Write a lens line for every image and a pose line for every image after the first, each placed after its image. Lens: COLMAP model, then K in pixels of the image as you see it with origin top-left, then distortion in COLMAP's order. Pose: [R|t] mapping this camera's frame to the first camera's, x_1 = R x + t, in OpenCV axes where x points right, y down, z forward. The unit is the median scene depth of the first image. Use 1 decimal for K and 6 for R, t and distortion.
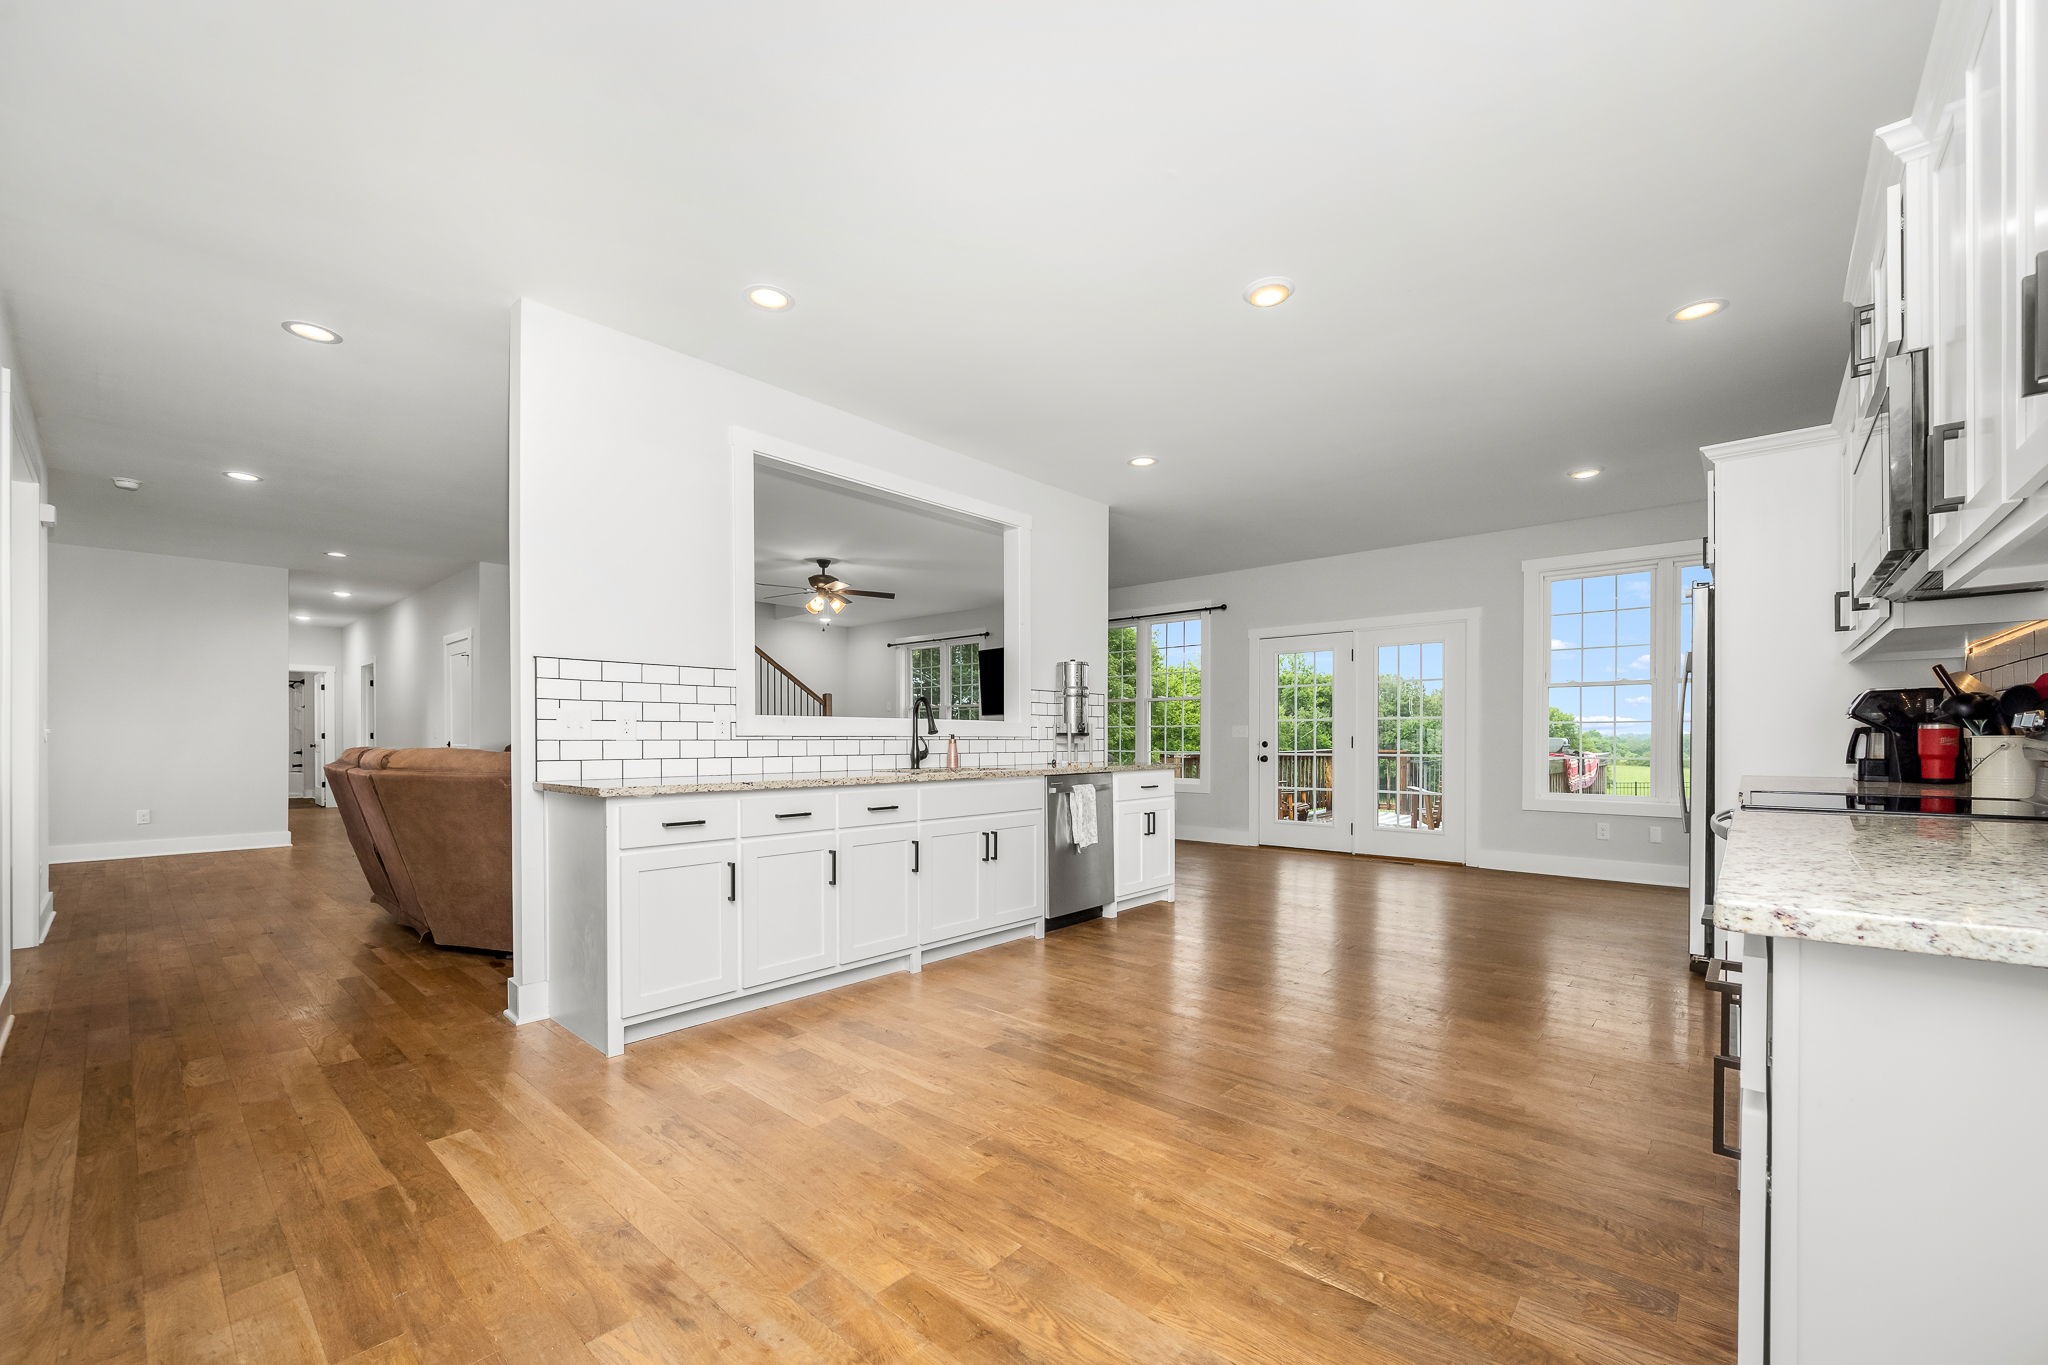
lens RADIAL K [[817.3, 0, 1032.1], [0, 817.3, 740.4], [0, 0, 1]] dist [-0.000624, -0.000324]
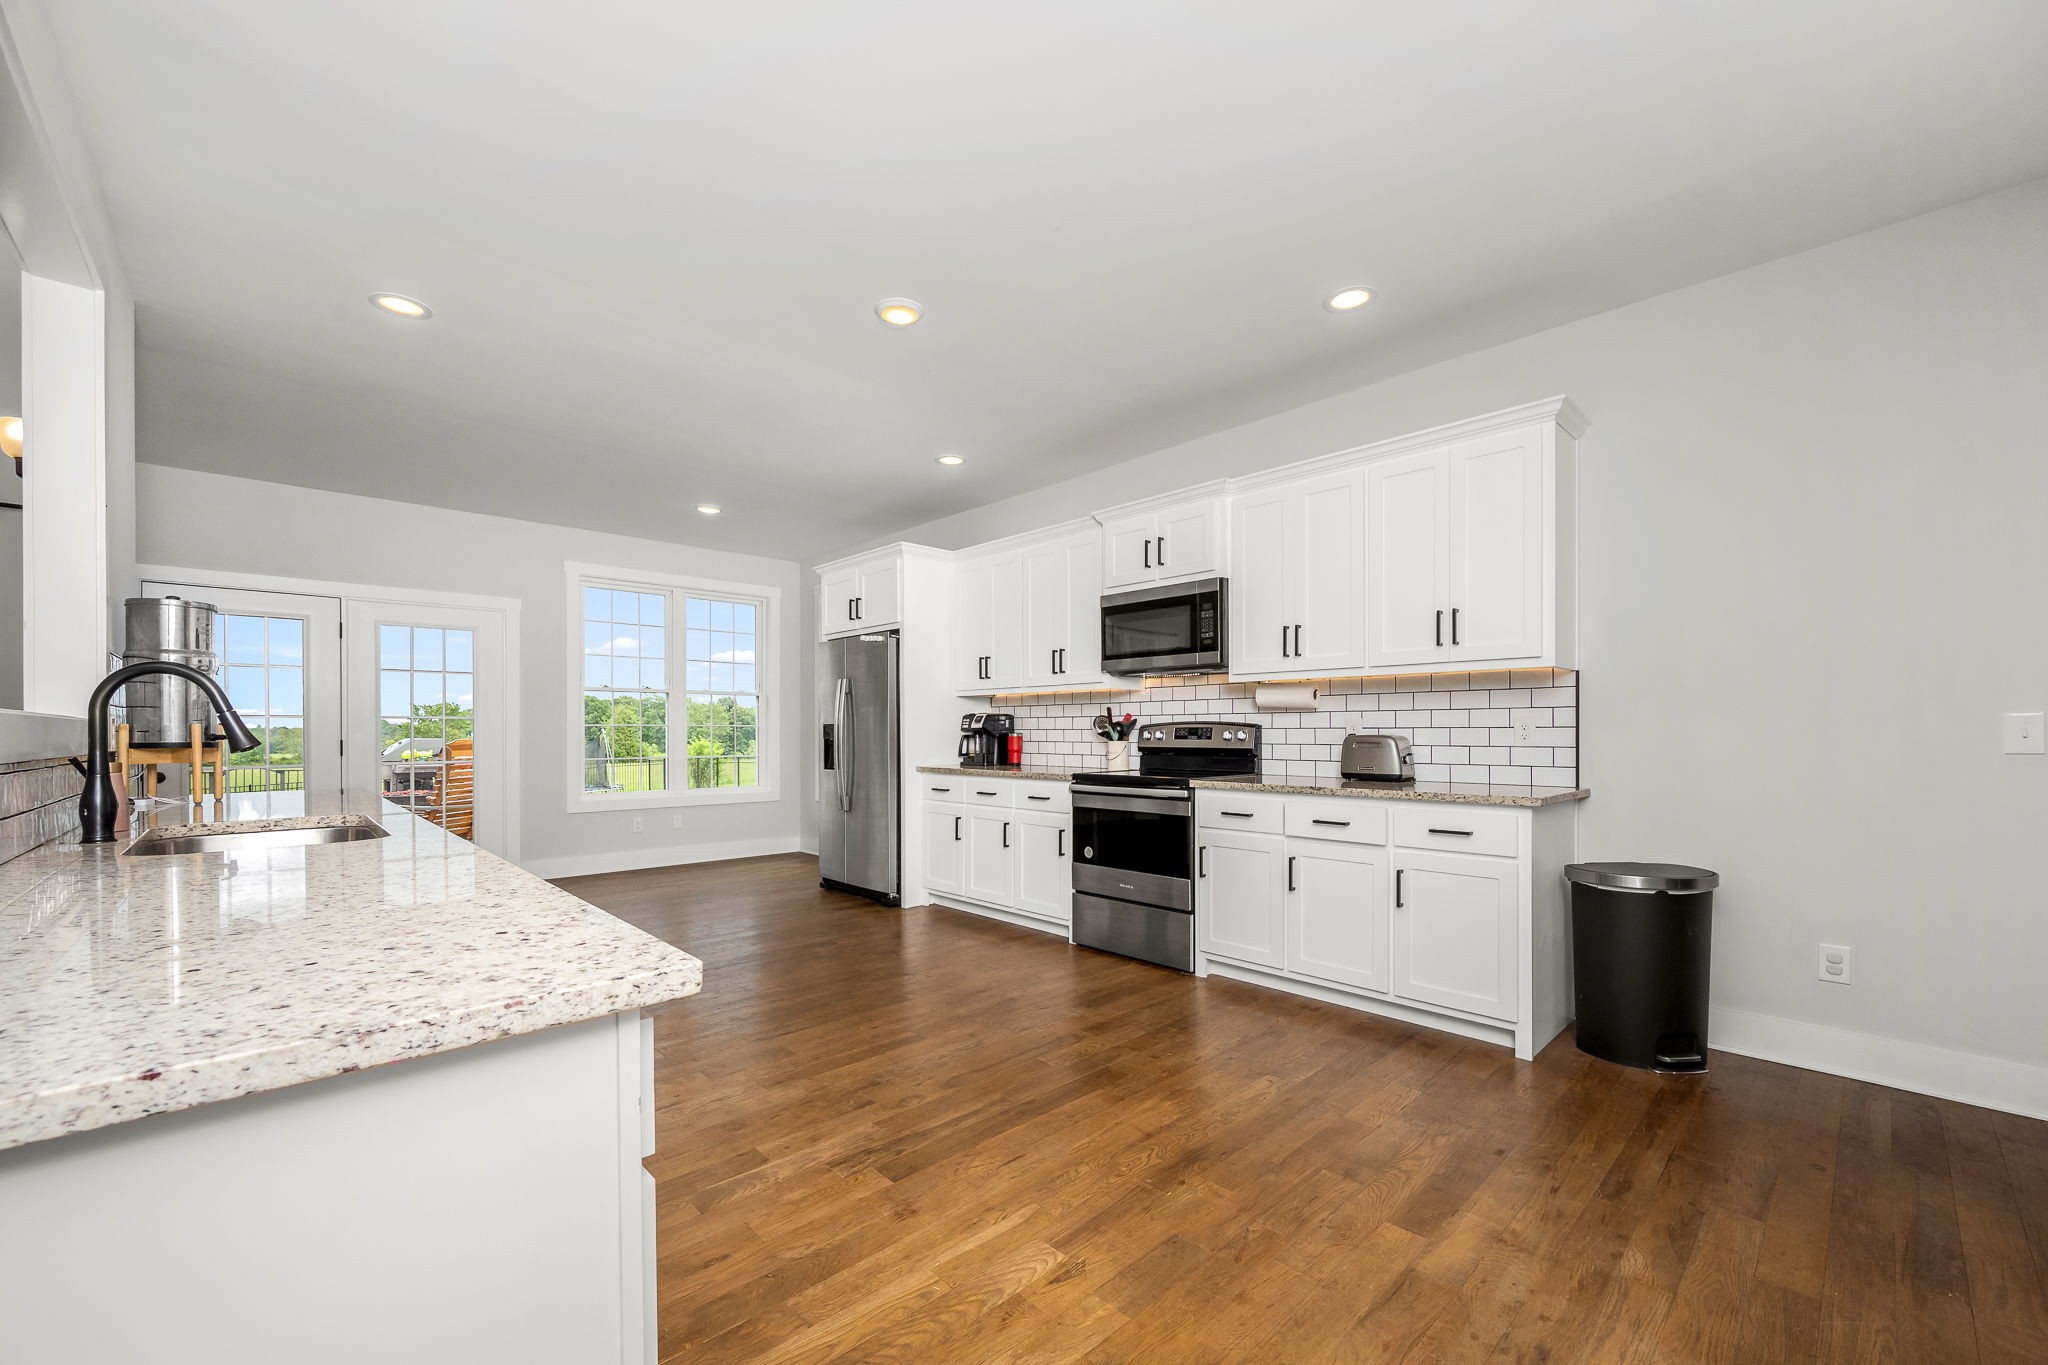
lens RADIAL K [[842.2, 0, 1017.1], [0, 842.2, 732.5], [0, 0, 1]] dist [-0.002008, -0.000257]
pose [[0.075399, -0.000964, 0.997153, -0.758758], [0.004628, 0.999989, 0.000616, -0.022669], [-0.997143, 0.004569, 0.075403, 0.791429]]
